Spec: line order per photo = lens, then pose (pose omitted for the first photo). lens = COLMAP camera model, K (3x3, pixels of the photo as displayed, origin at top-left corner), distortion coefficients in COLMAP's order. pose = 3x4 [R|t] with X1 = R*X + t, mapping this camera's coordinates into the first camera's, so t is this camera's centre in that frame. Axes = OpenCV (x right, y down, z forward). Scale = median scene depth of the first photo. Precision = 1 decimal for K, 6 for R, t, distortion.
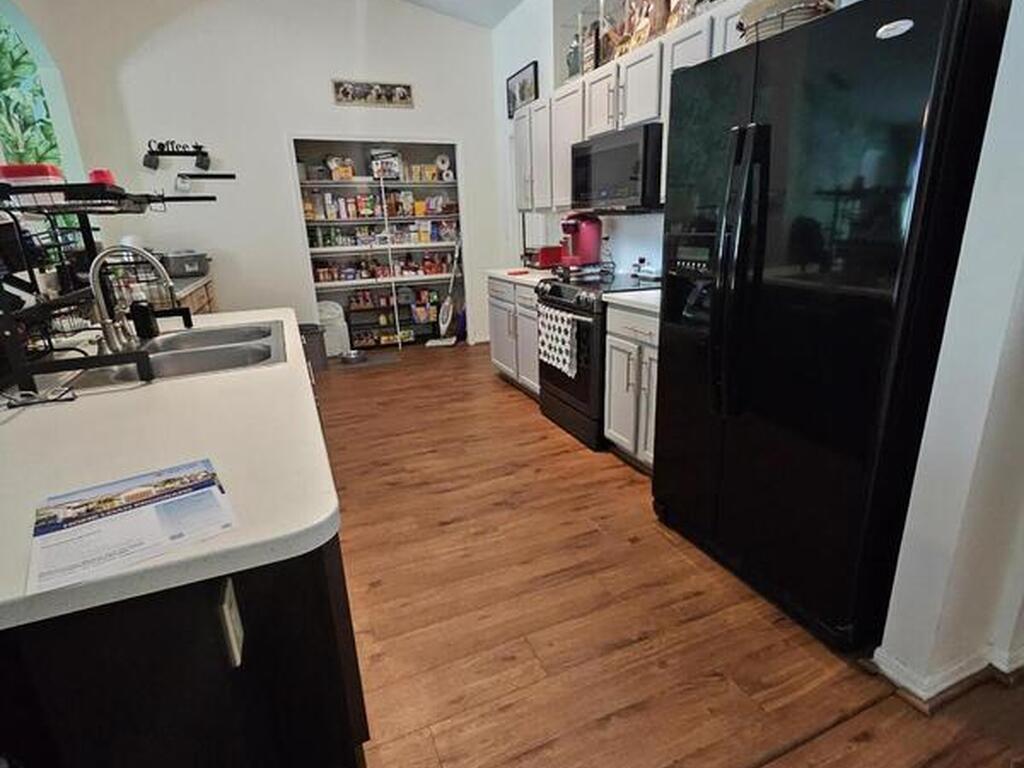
lens RADIAL K [[534.6, 0, 529.0], [0, 534.6, 383.3], [0, 0, 1]] dist [0.022092, -0.000653]
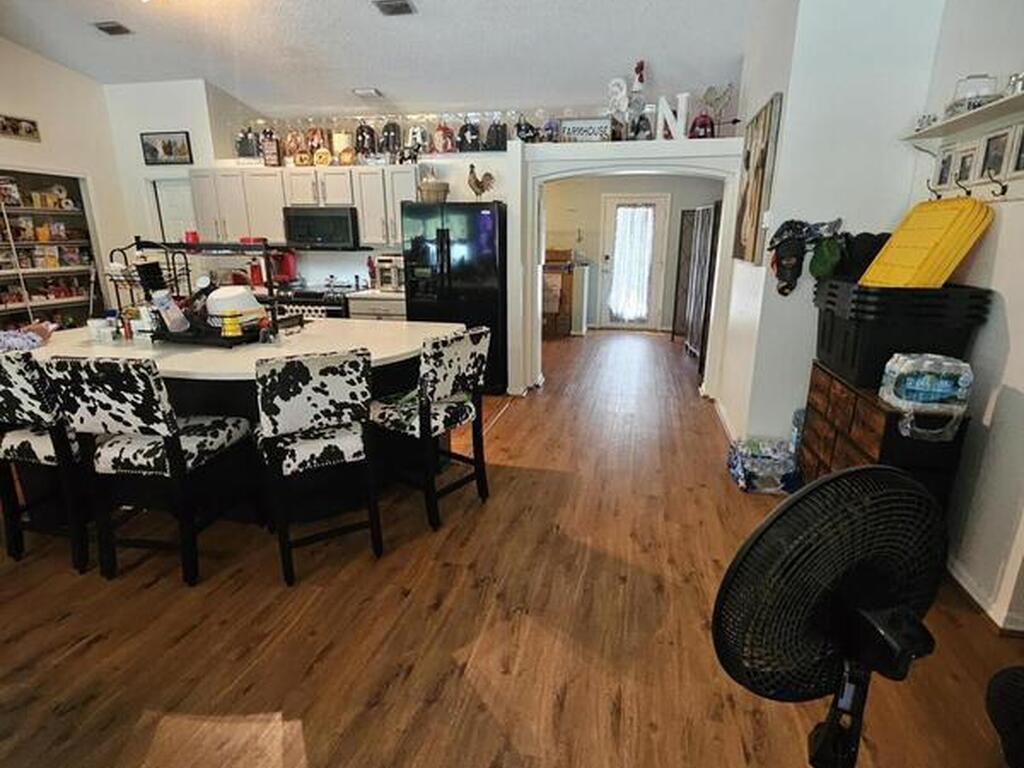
lens RADIAL K [[534.6, 0, 529.0], [0, 534.6, 383.3], [0, 0, 1]] dist [0.022092, -0.000653]
pose [[0.590074, -0.184161, 0.786065, -0.550004], [0.213591, 0.974555, 0.067984, 0.081001], [-0.778583, 0.127781, 0.614395, -0.334767]]
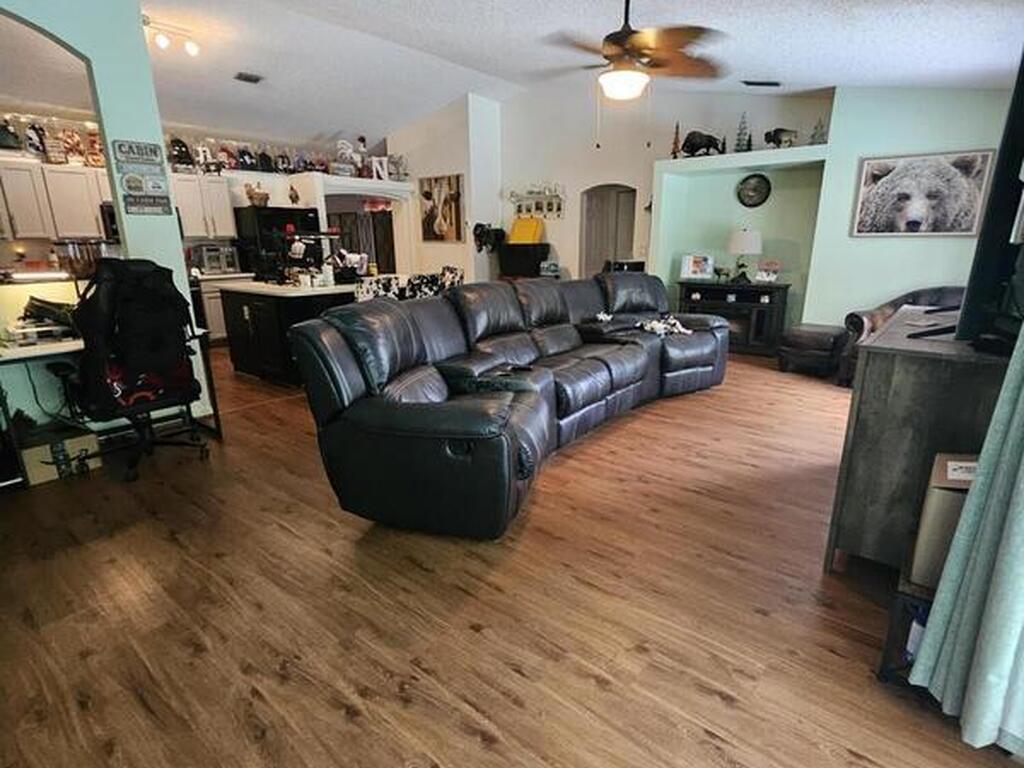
lens RADIAL K [[534.6, 0, 529.0], [0, 534.6, 383.3], [0, 0, 1]] dist [0.022092, -0.000653]
pose [[-0.450798, -0.203314, 0.869163, -1.417700], [0.280974, 0.891898, 0.354361, -0.093900], [-0.847251, 0.403958, -0.344940, 0.406298]]
